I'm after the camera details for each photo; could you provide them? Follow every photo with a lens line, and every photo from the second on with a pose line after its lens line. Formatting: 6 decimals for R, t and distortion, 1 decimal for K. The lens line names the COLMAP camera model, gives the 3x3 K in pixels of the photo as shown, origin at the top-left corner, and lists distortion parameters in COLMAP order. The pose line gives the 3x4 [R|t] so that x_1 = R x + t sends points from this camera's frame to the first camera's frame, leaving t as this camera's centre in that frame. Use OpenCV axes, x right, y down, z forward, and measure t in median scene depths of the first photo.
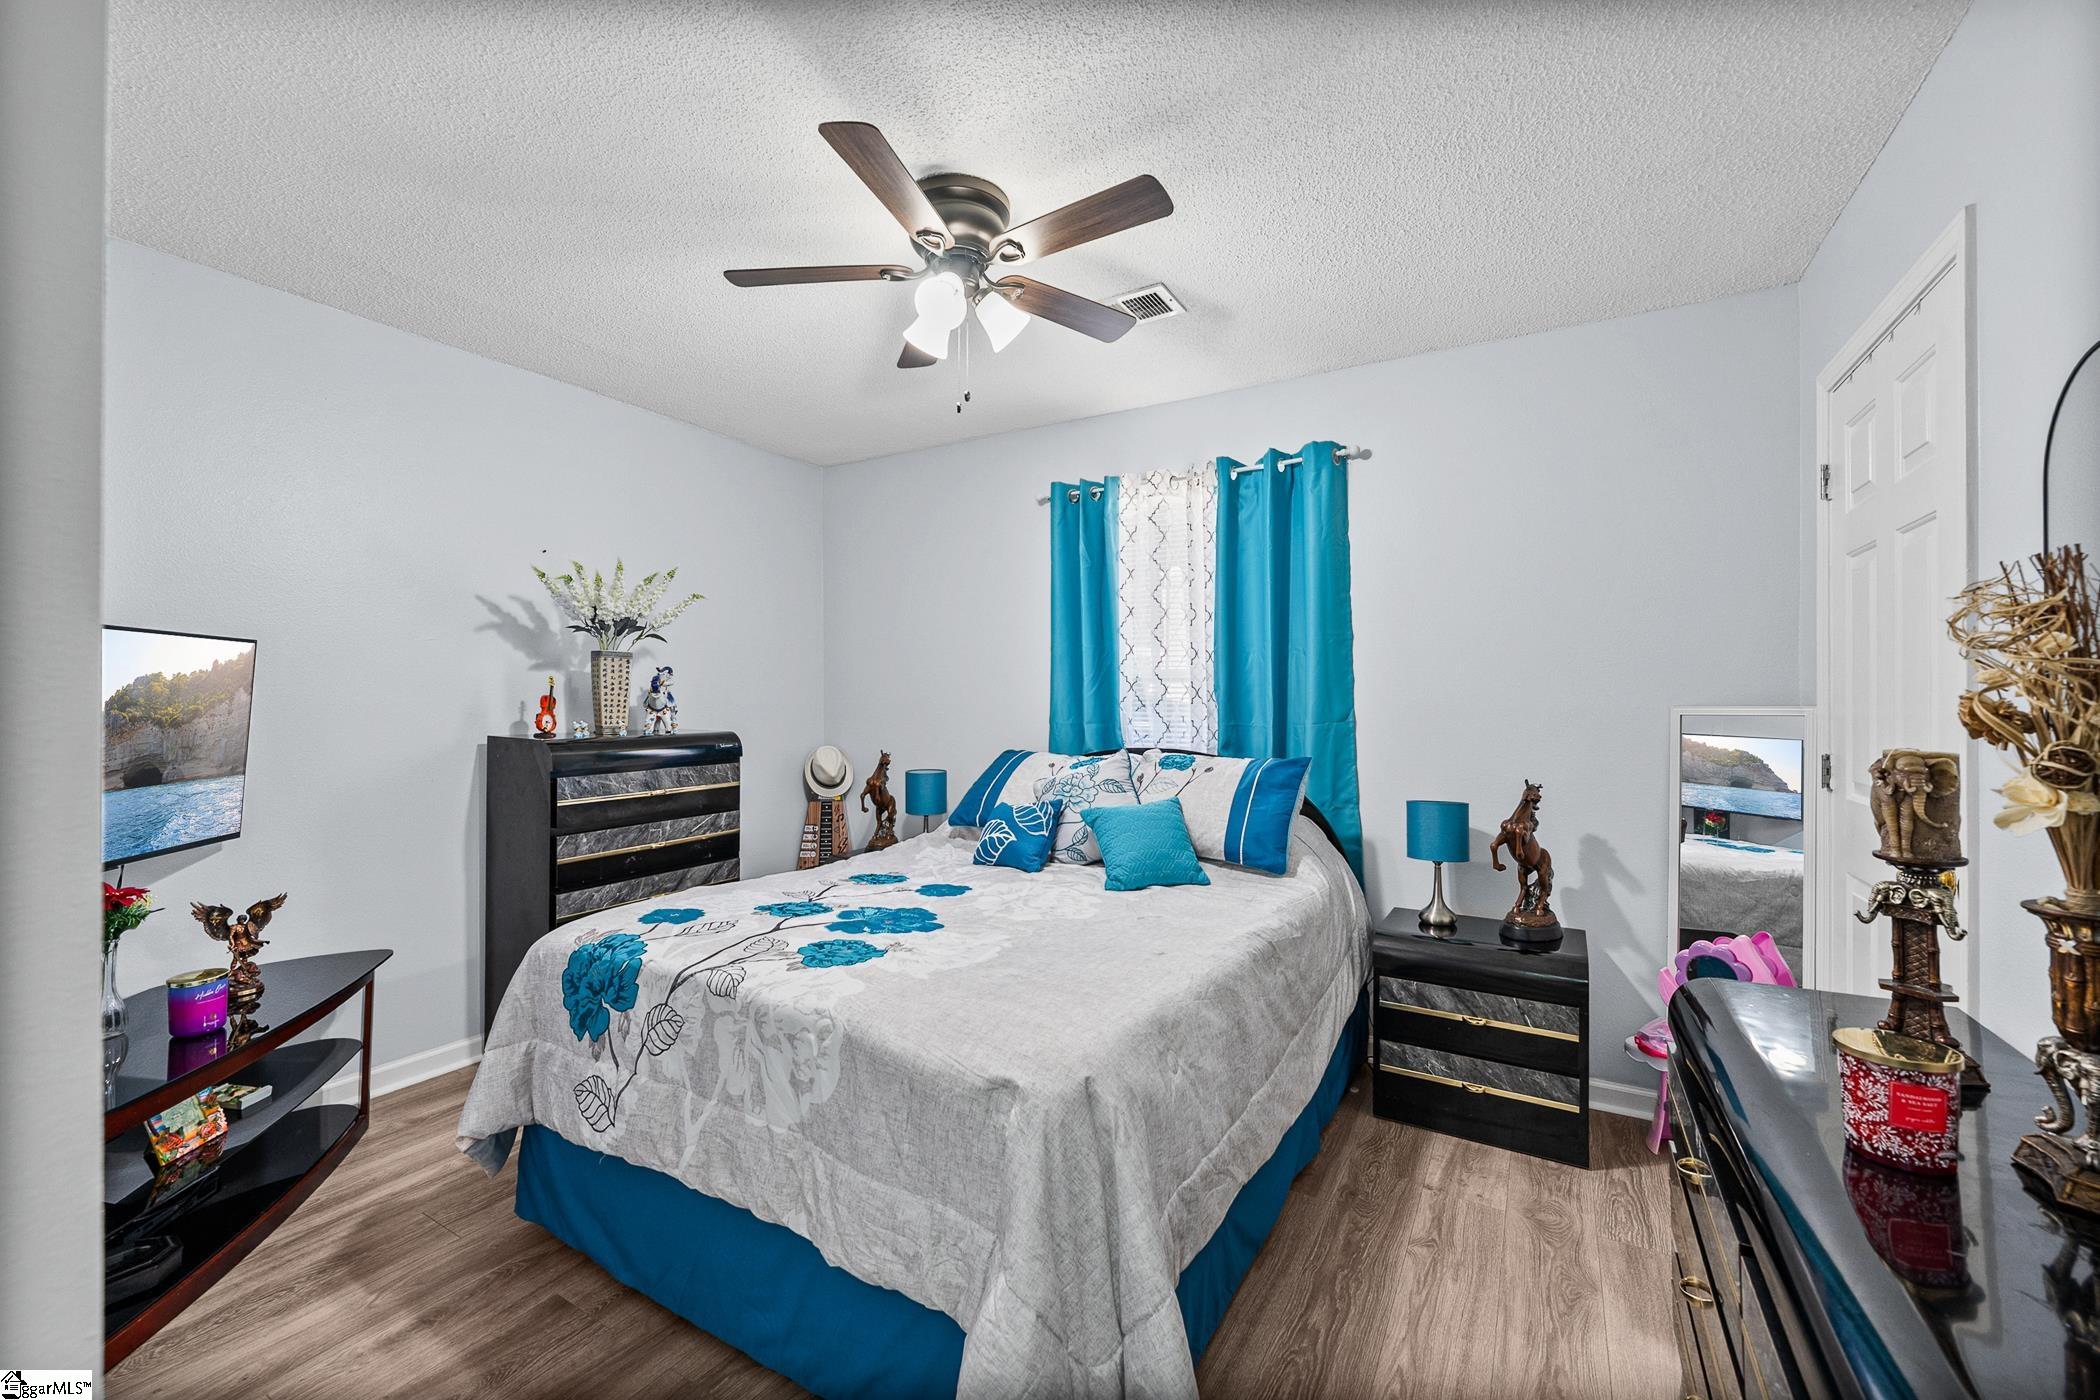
lens RADIAL K [[833.2, 0, 1054.1], [0, 833.2, 698.6], [0, 0, 1]] dist [0.003083, 0.000199]
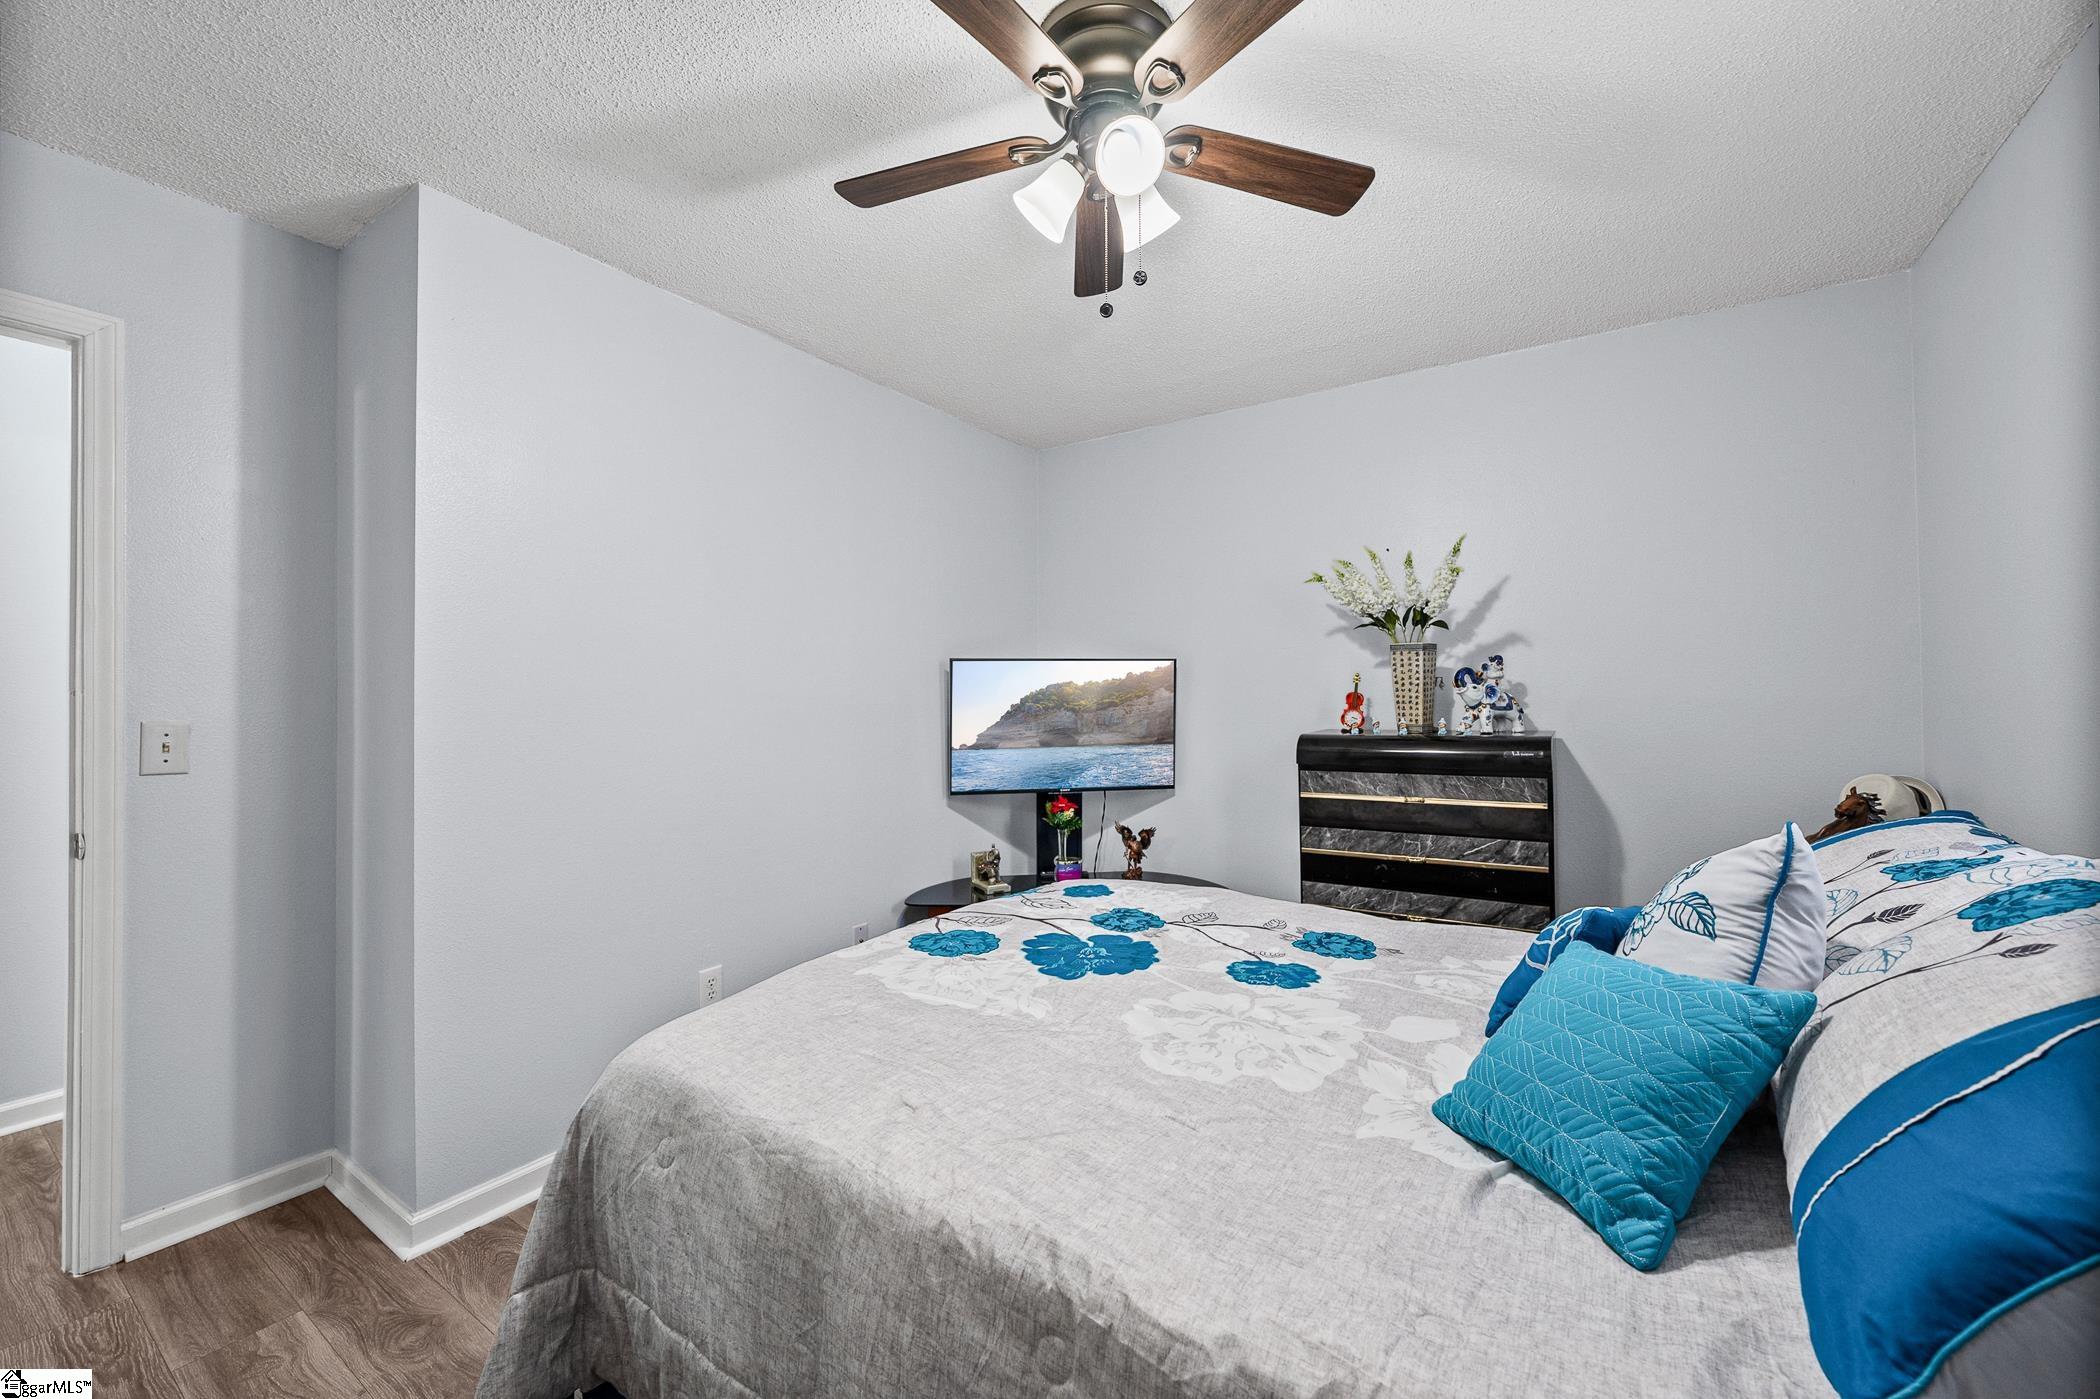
lens RADIAL K [[833.2, 0, 1052.4], [0, 833.2, 697.9], [0, 0, 1]] dist [0.003083, 0.000199]
pose [[-0.040263, -0.001310, -0.999188, 0.458343], [0.004955, 0.999987, -0.001511, 0.002964], [0.999177, -0.005012, -0.040256, 0.696910]]
